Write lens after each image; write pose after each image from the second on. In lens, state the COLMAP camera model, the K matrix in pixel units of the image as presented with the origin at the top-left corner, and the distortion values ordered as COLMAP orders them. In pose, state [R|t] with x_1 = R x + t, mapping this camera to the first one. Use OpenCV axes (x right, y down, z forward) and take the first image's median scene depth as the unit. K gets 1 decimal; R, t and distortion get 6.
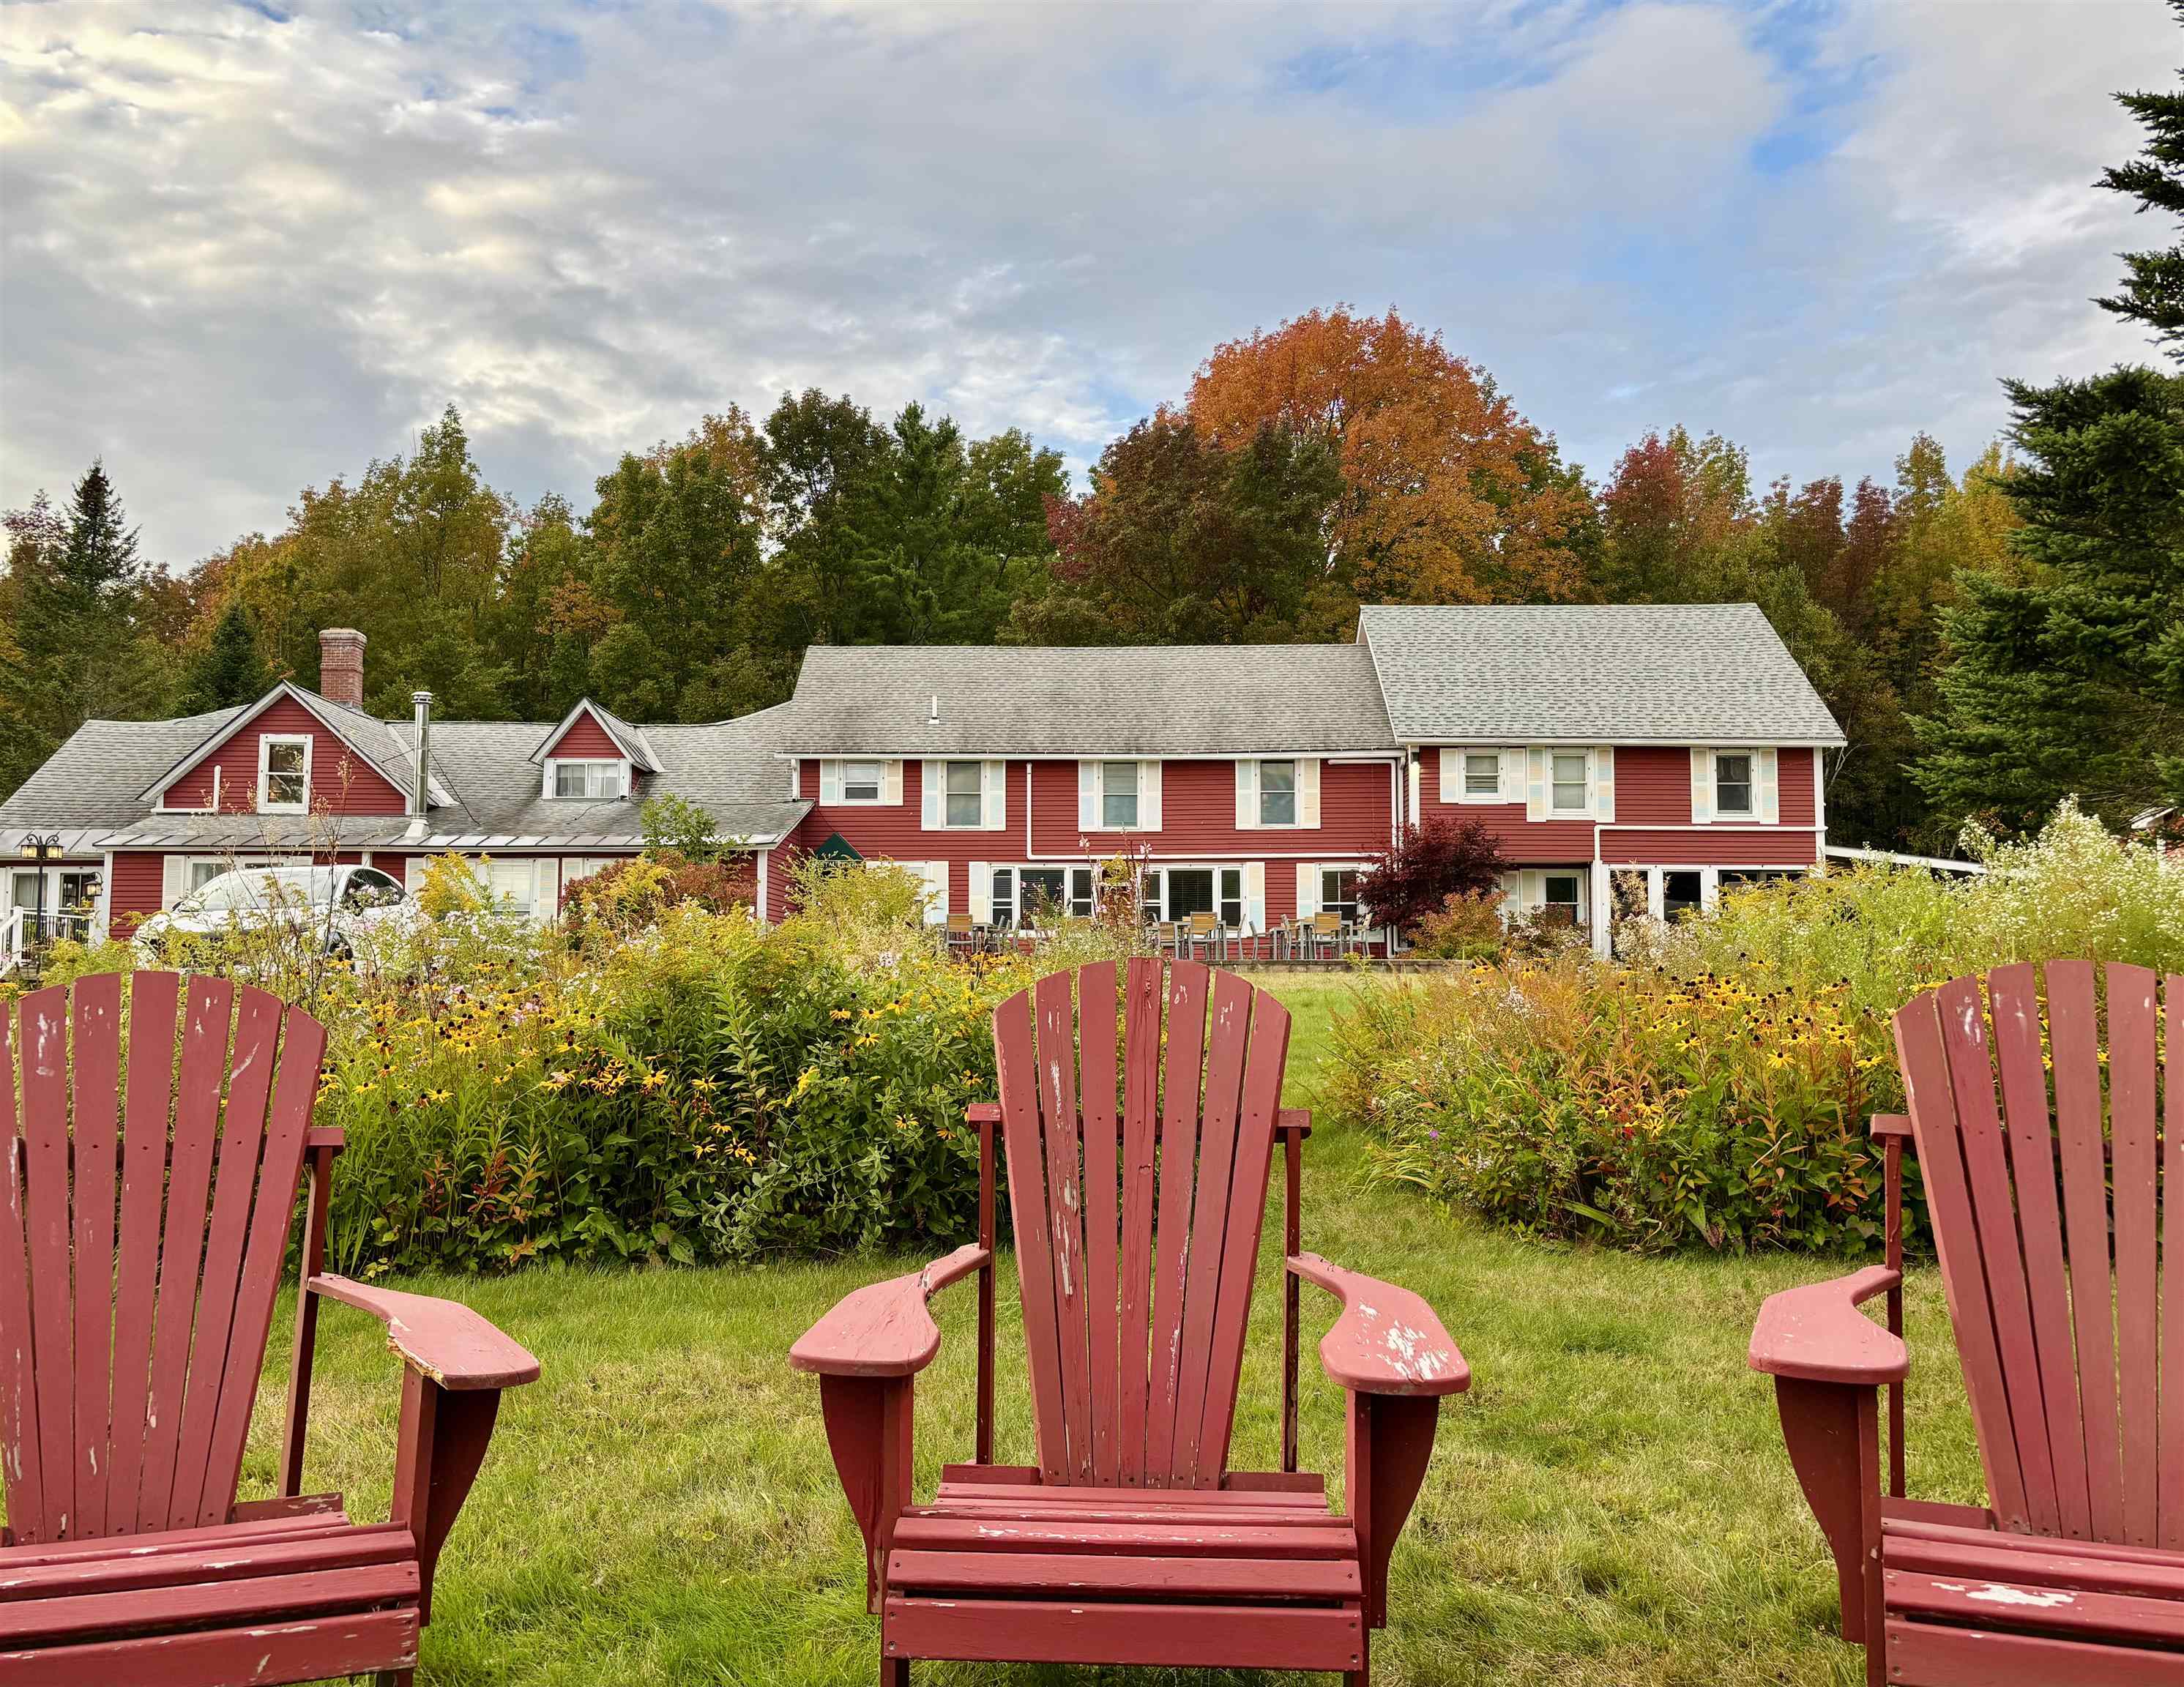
lens RADIAL K [[1824.9, 0, 998.1], [0, 1824.9, 843.3], [0, 0, 1]] dist [0.050435, 0.014523]
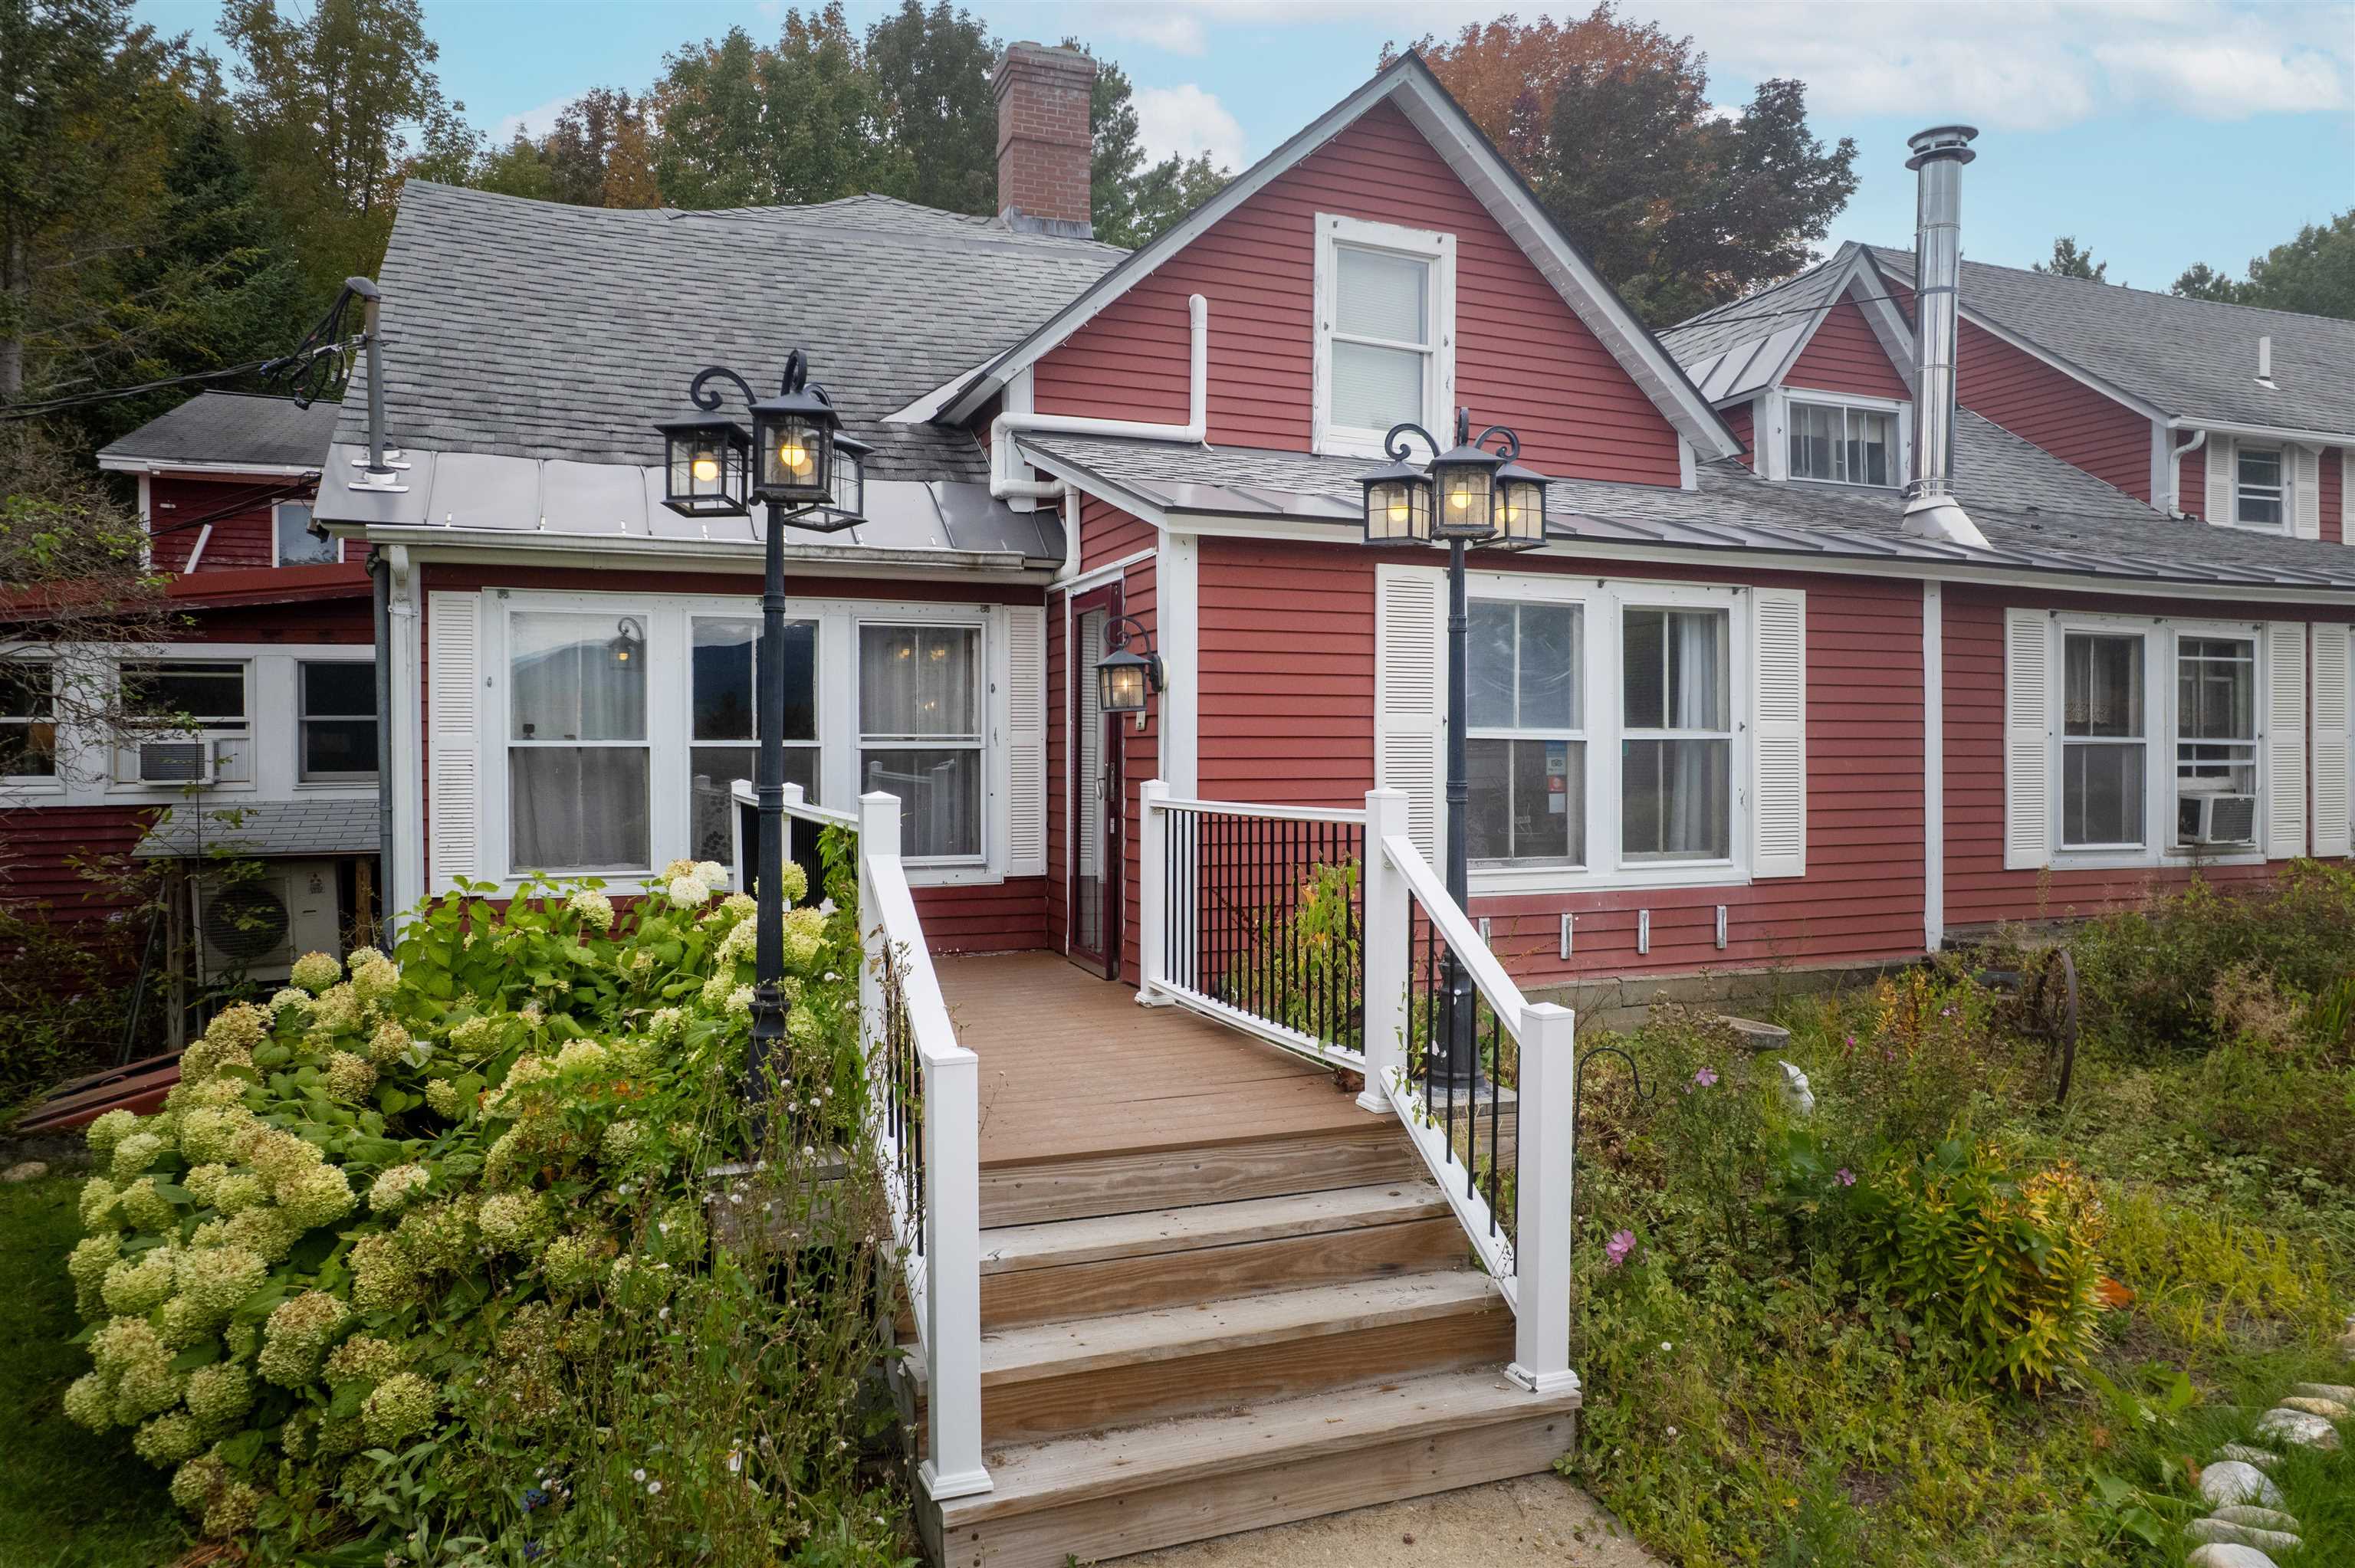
lens RADIAL K [[1509.1, 0, 1180.7], [0, 1509.1, 765.8], [0, 0, 1]] dist [-0.004374, 0.001981]
pose [[0.907668, -0.003763, 0.419672, -0.526784], [-0.032241, 0.996380, 0.078665, 0.018254], [-0.418448, -0.084932, 0.904261, 0.745659]]
